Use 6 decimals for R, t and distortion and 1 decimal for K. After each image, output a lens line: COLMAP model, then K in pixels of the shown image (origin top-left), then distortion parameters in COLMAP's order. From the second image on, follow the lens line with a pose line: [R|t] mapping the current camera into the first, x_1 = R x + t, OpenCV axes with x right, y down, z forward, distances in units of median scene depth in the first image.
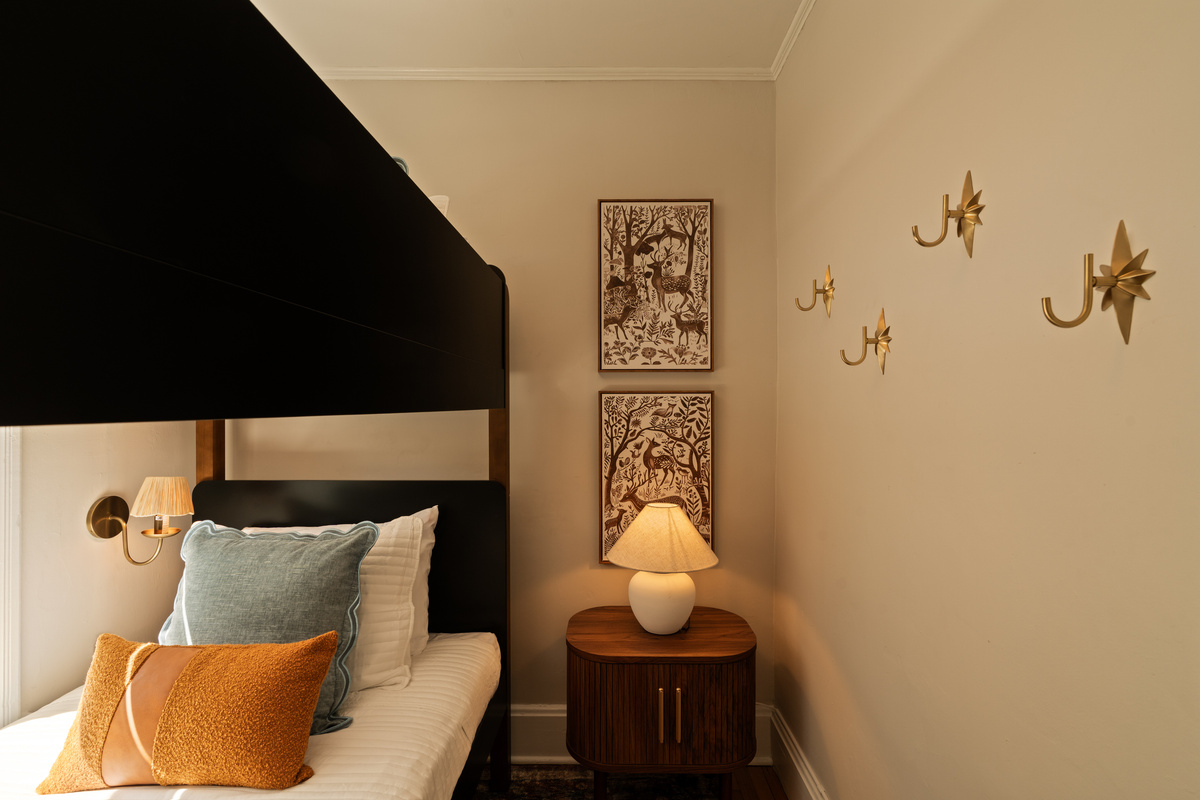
lens RADIAL K [[538.7, 0, 601.0], [0, 538.7, 409.1], [0, 0, 1]] dist [-0.004712, 0.000442]
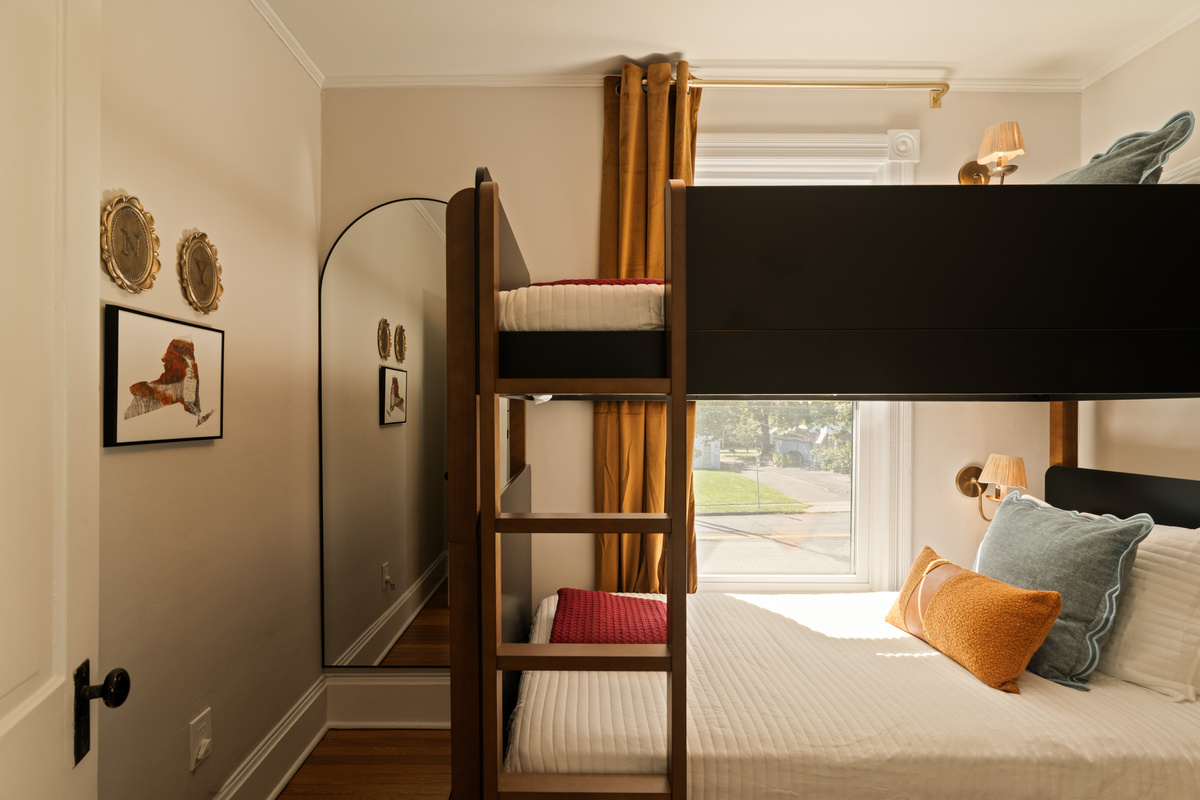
lens RADIAL K [[570.4, 0, 578.5], [0, 570.4, 410.4], [0, 0, 1]] dist [-0.003170, 0.000794]
pose [[0.020767, -0.002090, -0.999782, 0.505468], [-0.001316, 0.999997, -0.002118, 0.027163], [0.999783, 0.001360, 0.020764, -0.020168]]
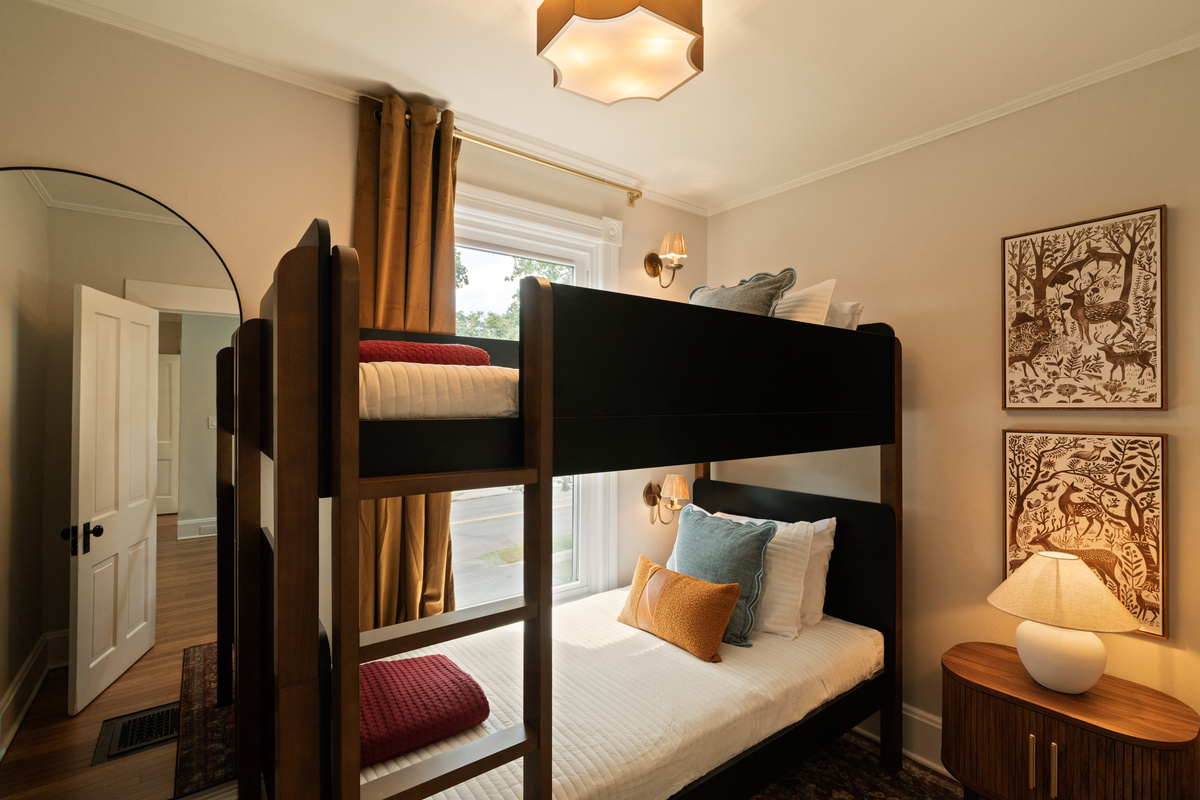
lens RADIAL K [[538.7, 0, 601.0], [0, 538.7, 401.5], [0, 0, 1]] dist [-0.004712, 0.000442]
pose [[0.618767, -0.006296, -0.785550, 0.400307], [-0.001671, 0.999955, -0.009330, -0.093338], [0.785573, 0.007086, 0.618728, -0.257175]]
